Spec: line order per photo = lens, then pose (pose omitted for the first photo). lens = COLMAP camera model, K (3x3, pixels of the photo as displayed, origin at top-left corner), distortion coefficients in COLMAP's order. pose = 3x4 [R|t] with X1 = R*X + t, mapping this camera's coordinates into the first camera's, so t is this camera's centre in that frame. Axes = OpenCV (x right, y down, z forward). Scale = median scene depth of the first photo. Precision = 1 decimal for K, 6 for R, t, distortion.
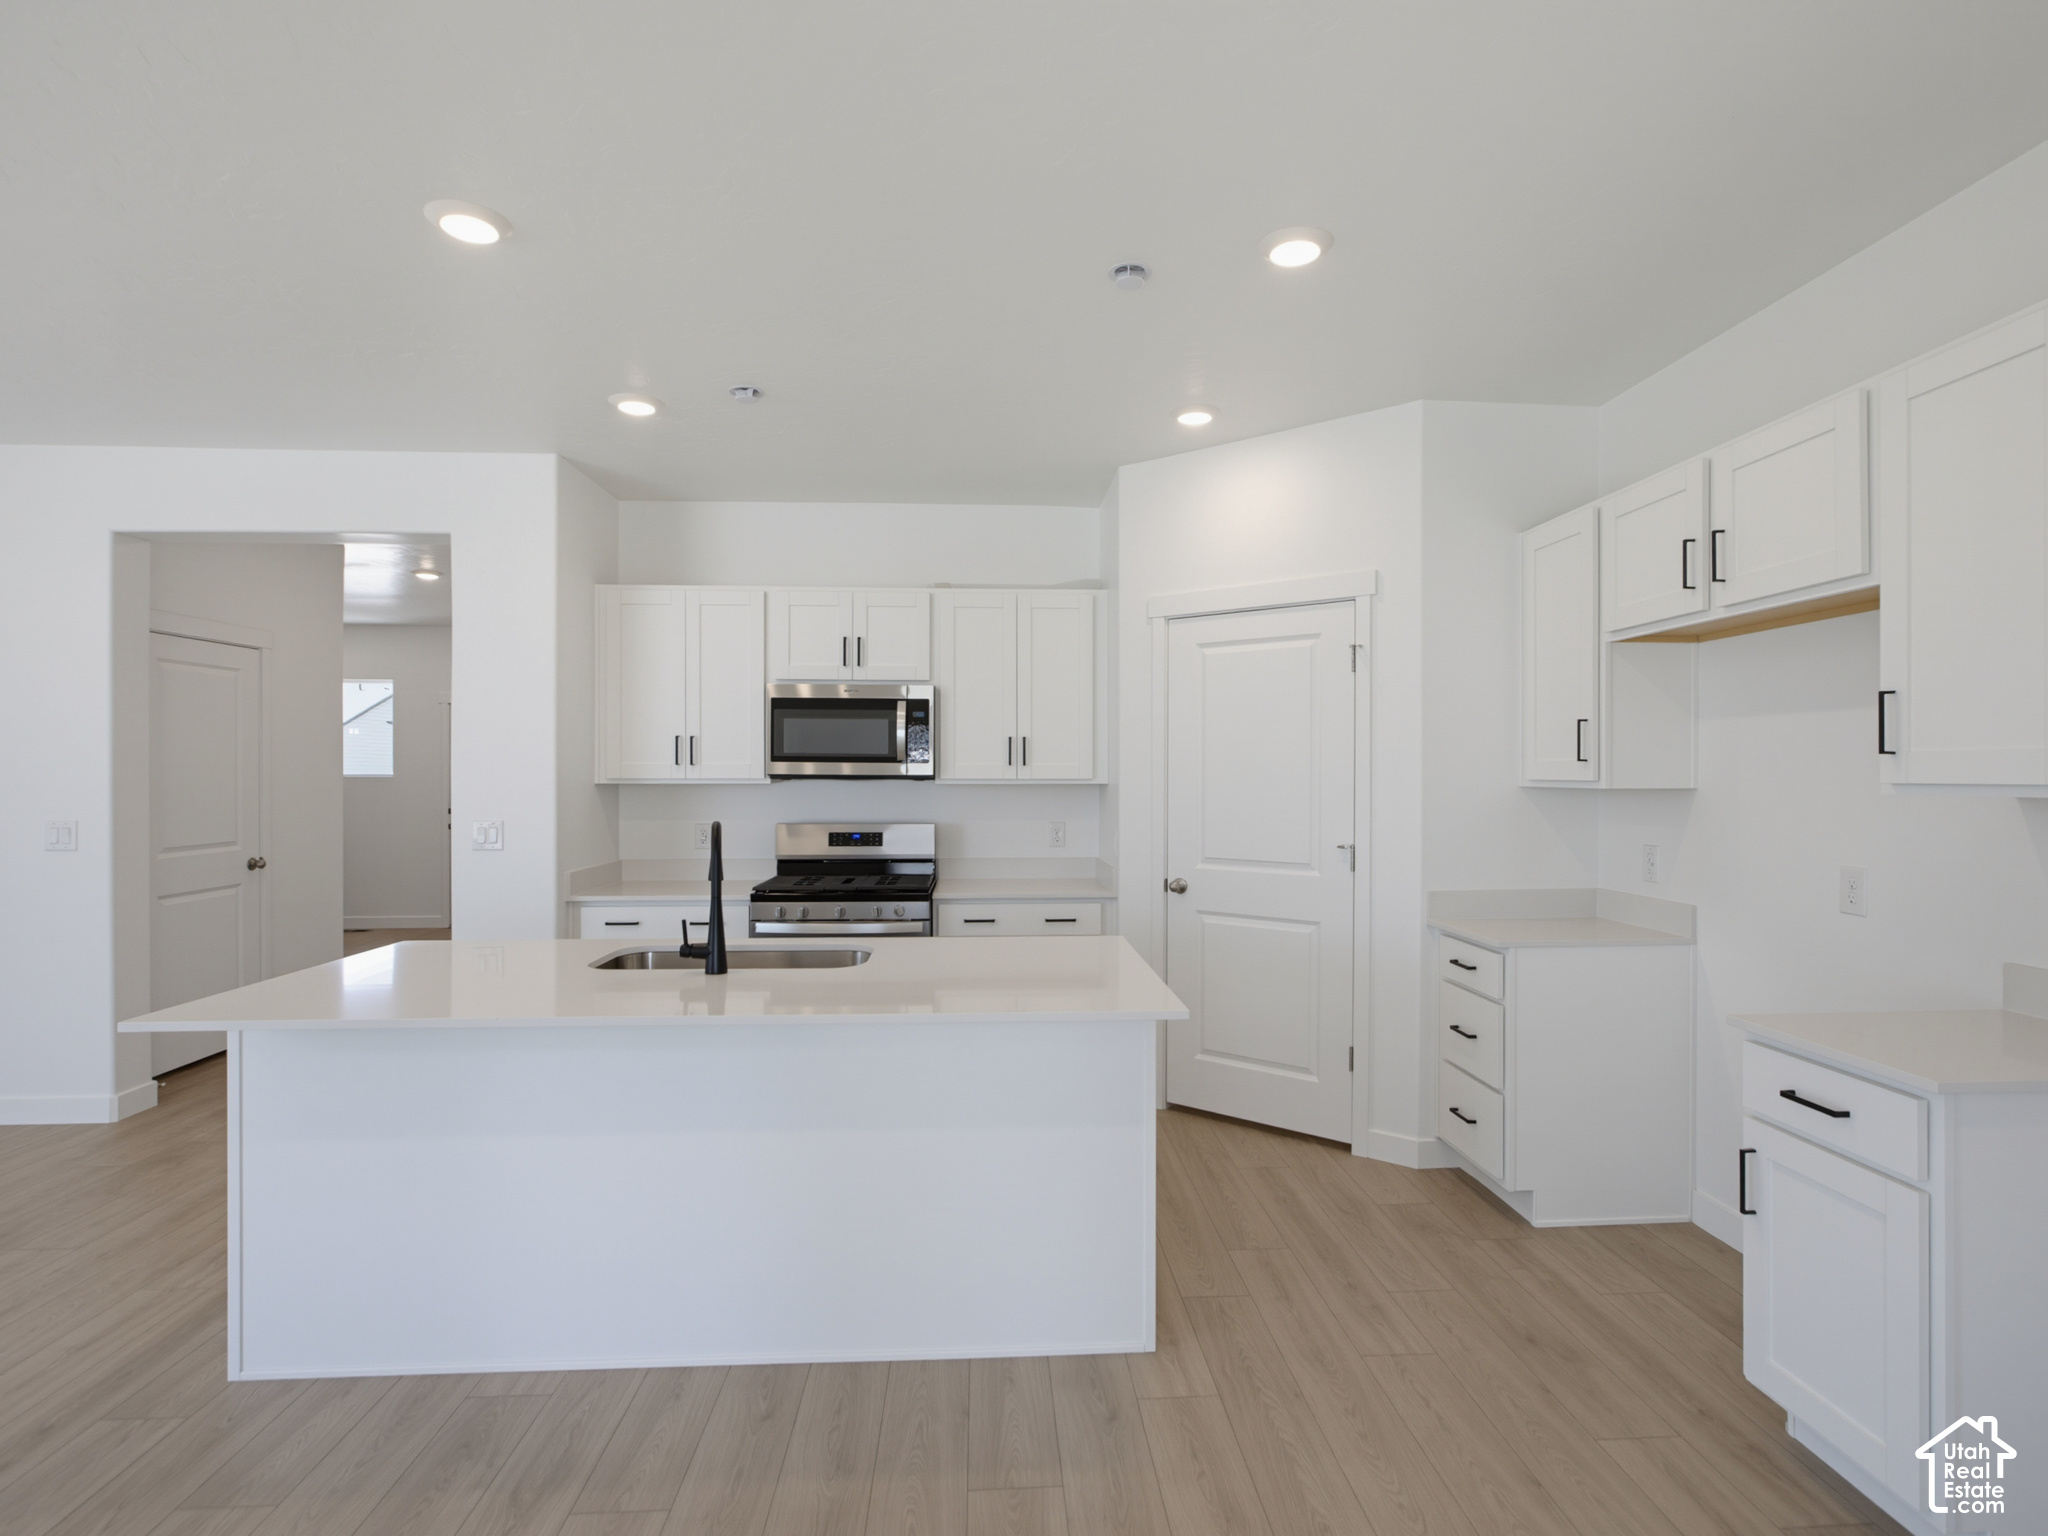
lens RADIAL K [[1035.4, 0, 1036.7], [0, 1035.4, 773.0], [0, 0, 1]] dist [-0.003081, 0.000625]
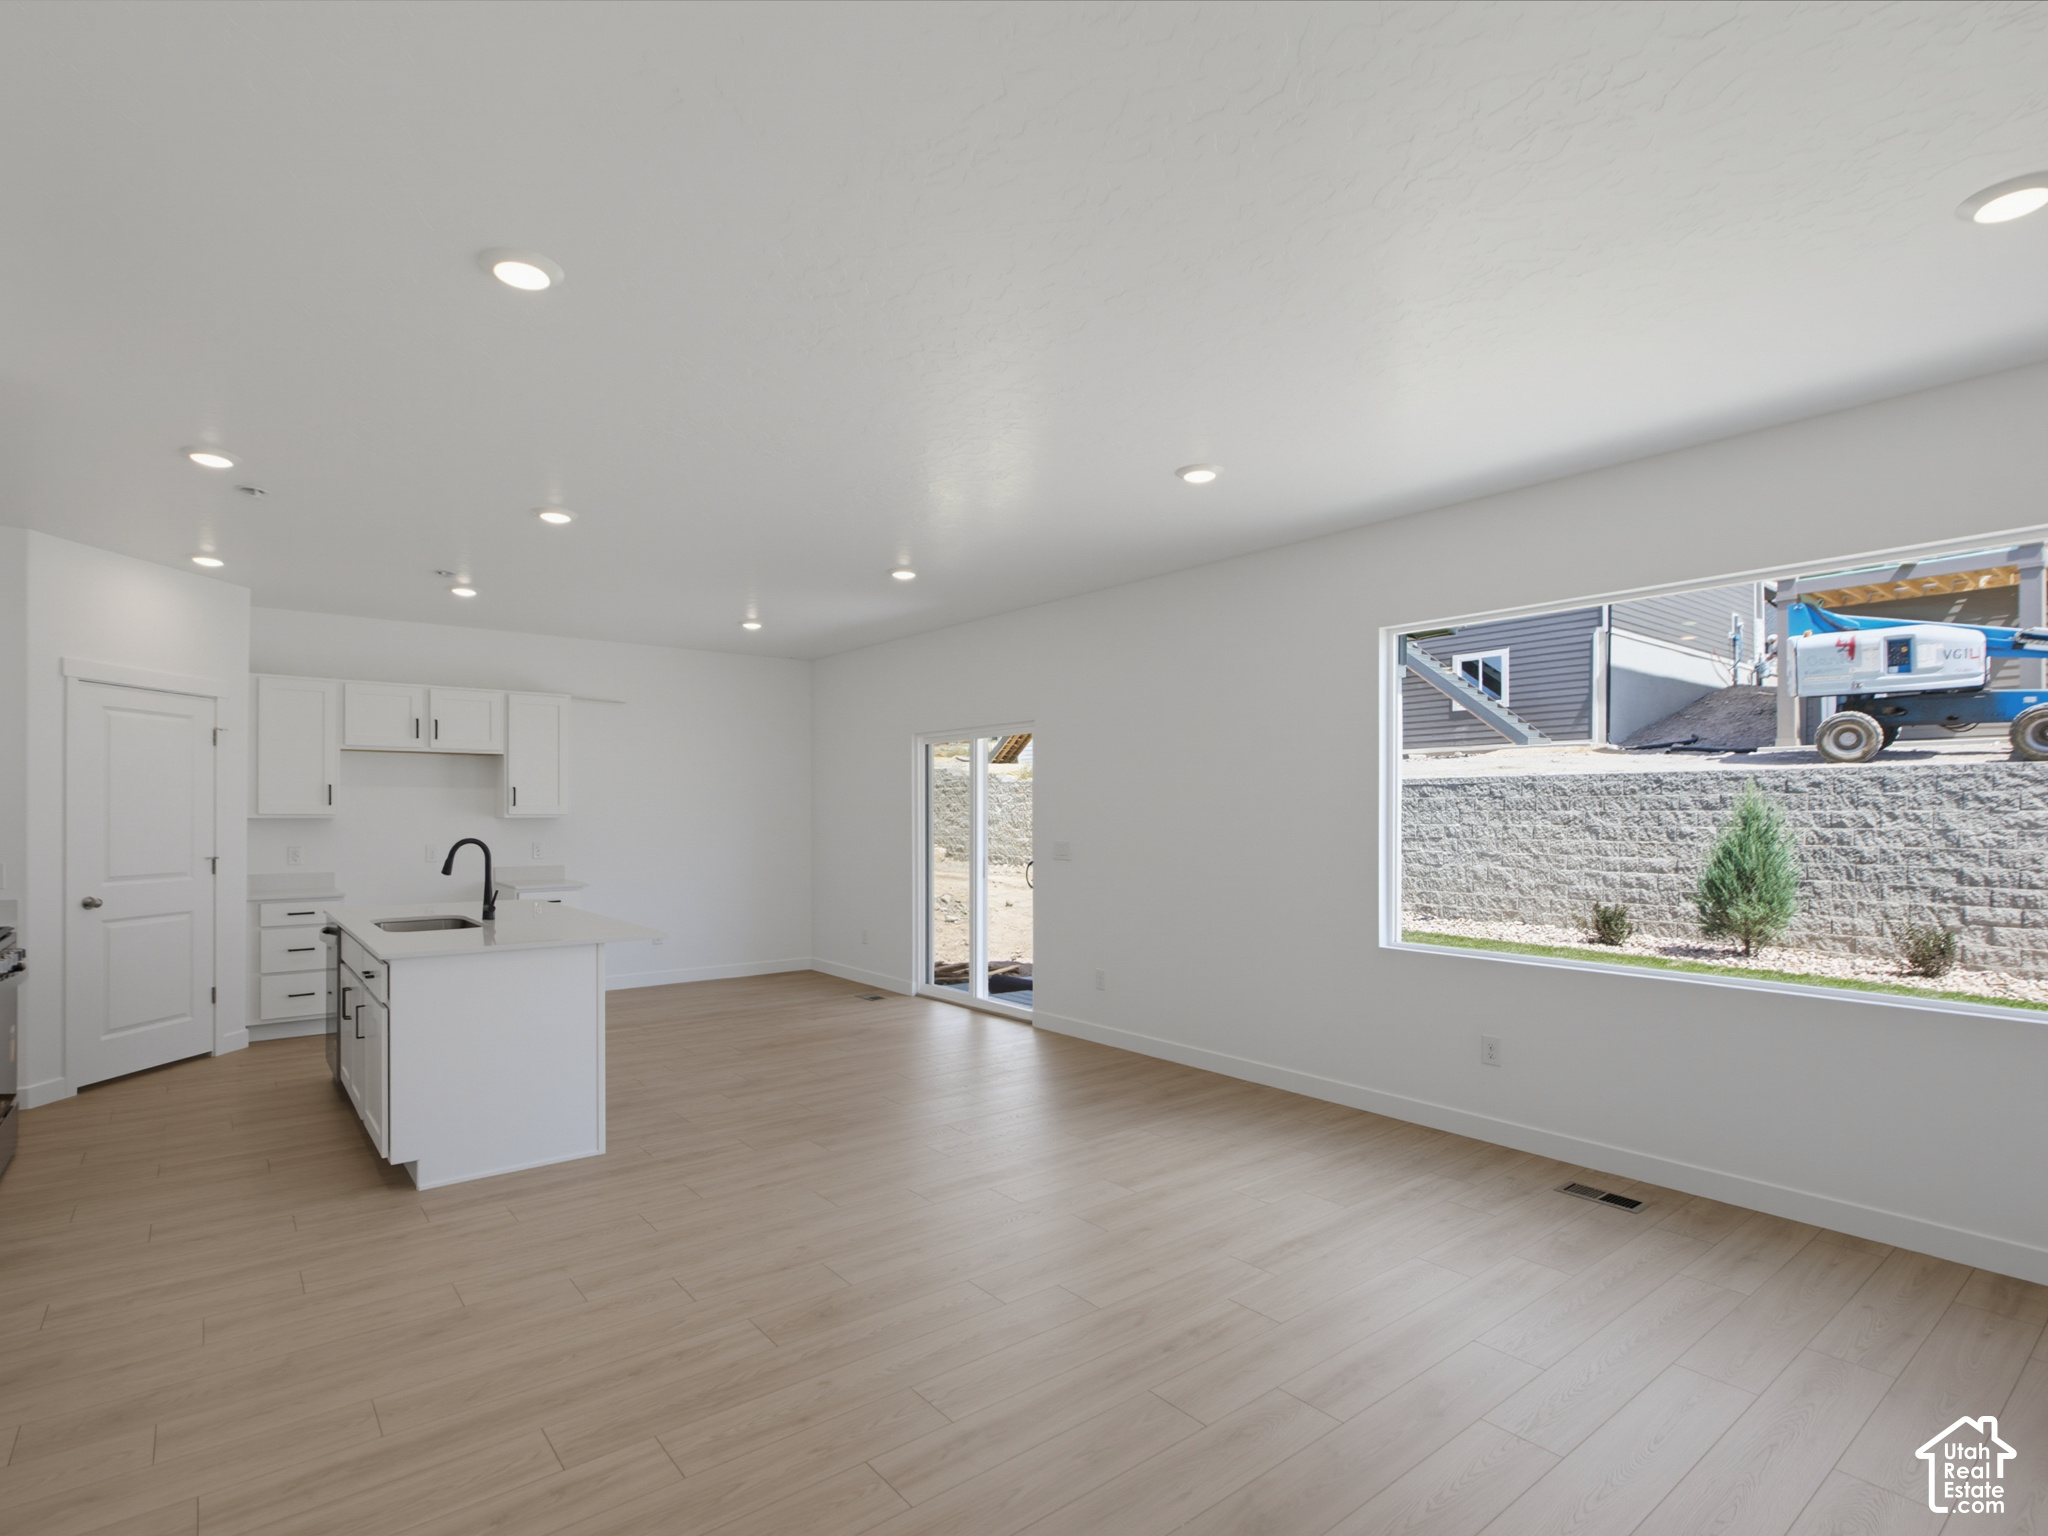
lens RADIAL K [[1035.4, 0, 1019.2], [0, 1035.4, 788.9], [0, 0, 1]] dist [-0.003081, 0.000625]
pose [[-0.572508, 0.017895, 0.819704, -1.351196], [-0.000429, 0.999755, -0.022126, 0.001239], [-0.819899, -0.013019, -0.572360, 0.733896]]
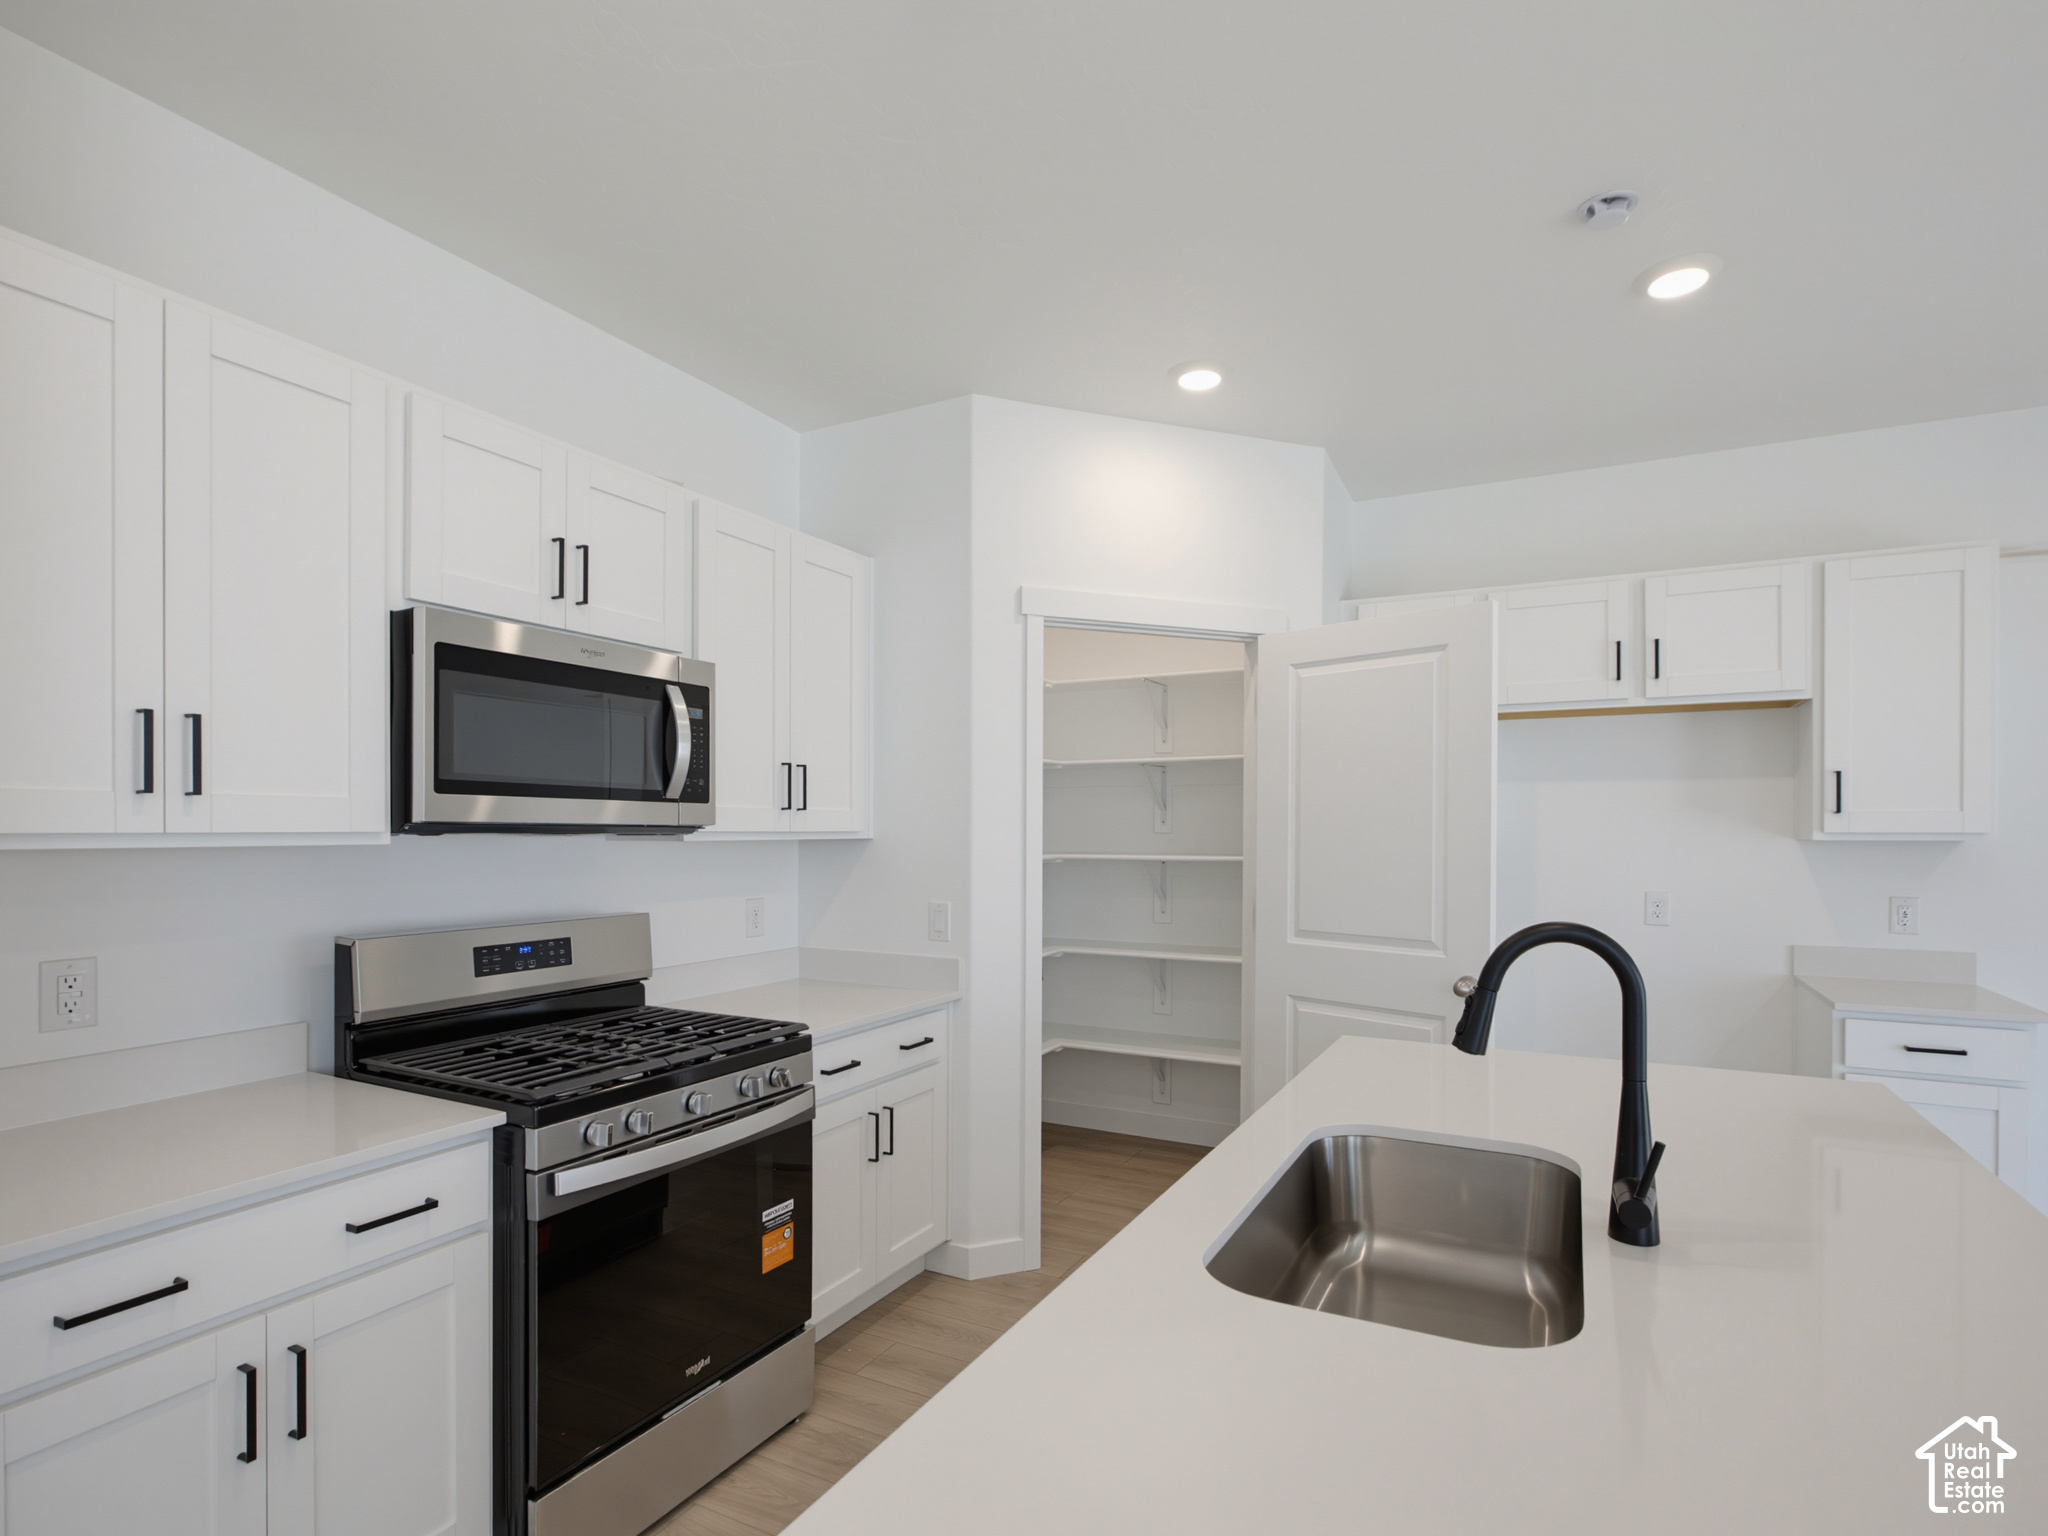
lens RADIAL K [[1035.4, 0, 1038.6], [0, 1035.4, 823.7], [0, 0, 1]] dist [-0.003081, 0.000625]
pose [[0.515285, 0.001746, 0.857017, -0.486641], [-0.003242, 0.999995, -0.000088, 0.001030], [-0.857013, -0.002733, 0.515288, 0.564890]]
